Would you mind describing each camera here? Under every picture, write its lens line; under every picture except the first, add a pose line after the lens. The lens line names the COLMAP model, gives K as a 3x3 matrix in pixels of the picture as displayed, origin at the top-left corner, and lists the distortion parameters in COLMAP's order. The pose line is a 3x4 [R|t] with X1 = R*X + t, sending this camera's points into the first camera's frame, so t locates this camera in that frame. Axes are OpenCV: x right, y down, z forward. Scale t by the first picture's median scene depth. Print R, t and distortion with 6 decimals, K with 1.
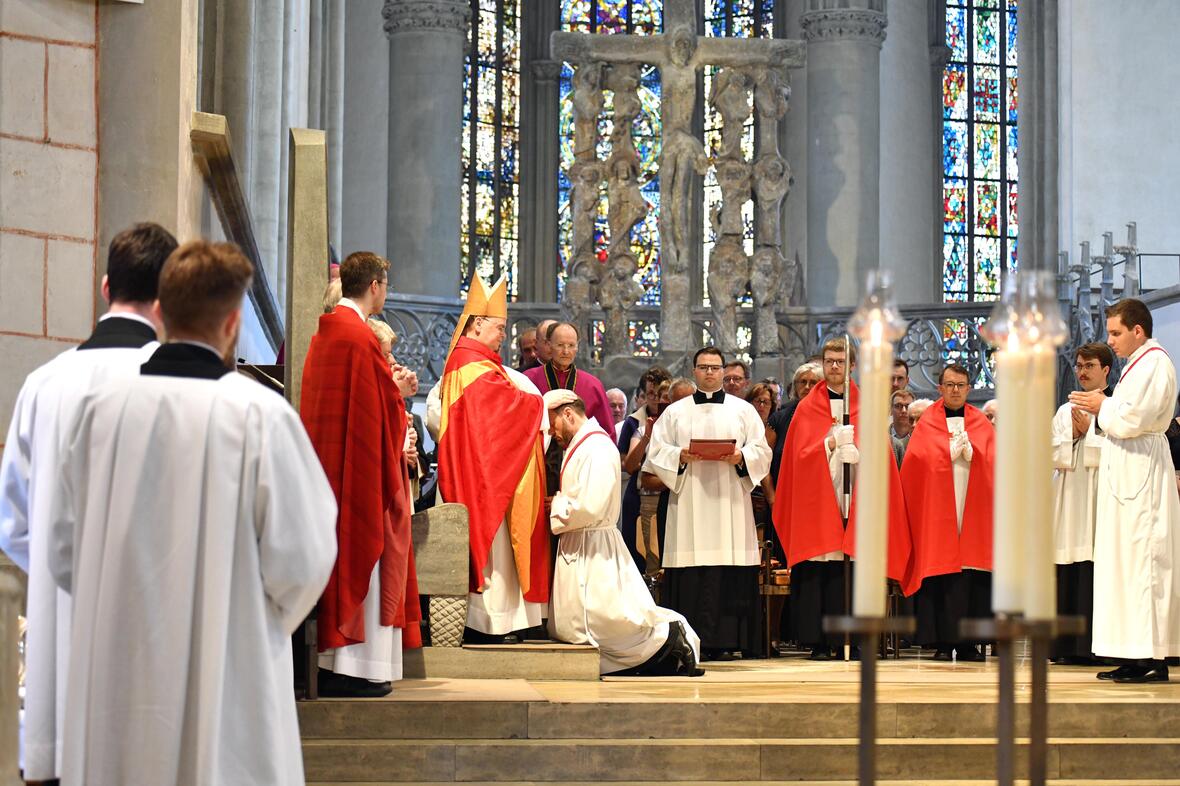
lens RADIAL K [[2932.6, 0, 600.8], [0, 2932.6, 392.3], [0, 0, 1]] dist [-0.194712, 0.000000]
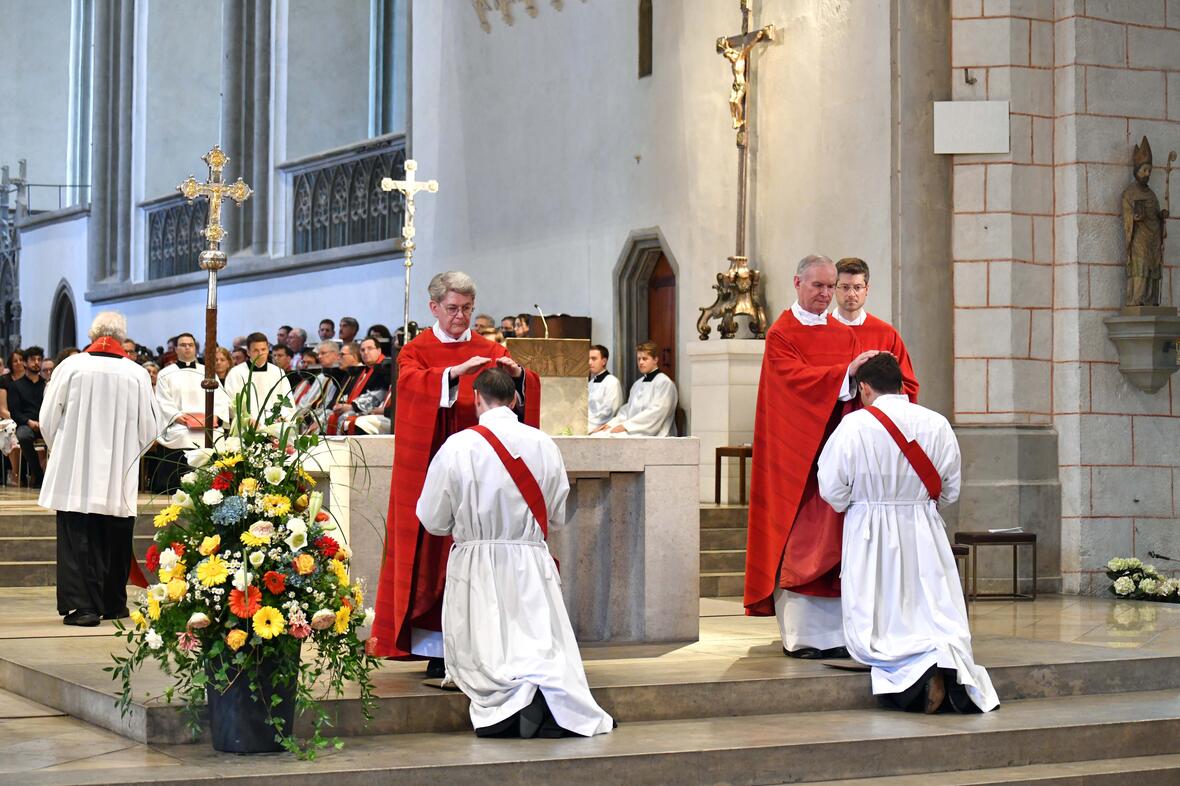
lens RADIAL K [[2504.3, 0, 554.9], [0, 2504.3, 402.8], [0, 0, 1]] dist [-0.232796, 0.000000]
pose [[0.929404, -0.004212, 0.369040, -0.001295], [-0.014155, 0.998792, 0.047049, -0.005270], [-0.368793, -0.048952, 0.928222, -0.085303]]
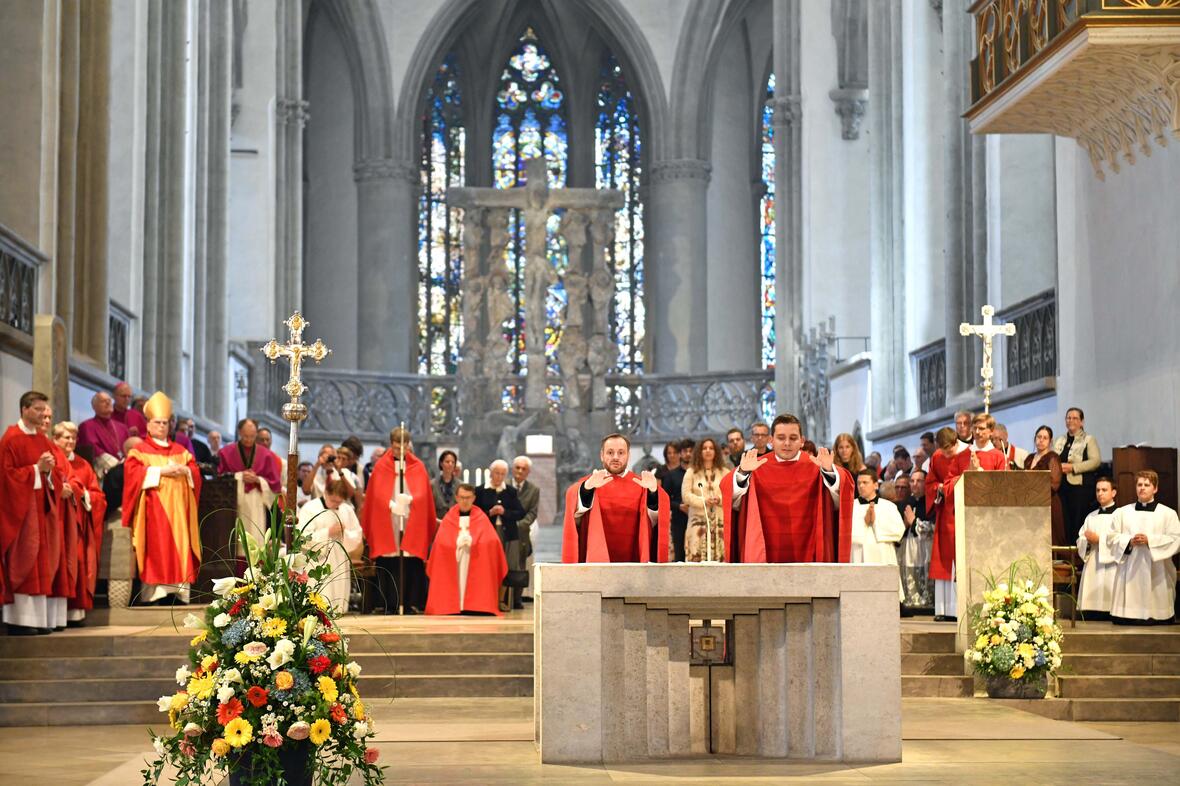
lens RADIAL K [[2228.4, 0, 567.2], [0, 2228.4, 380.6], [0, 0, 1]] dist [0.092016, 0.000000]
pose [[0.999599, -0.014534, -0.024306, 0.066862], [0.014049, 0.999701, -0.019990, -0.005287], [0.024589, 0.019641, 0.999505, -0.092388]]
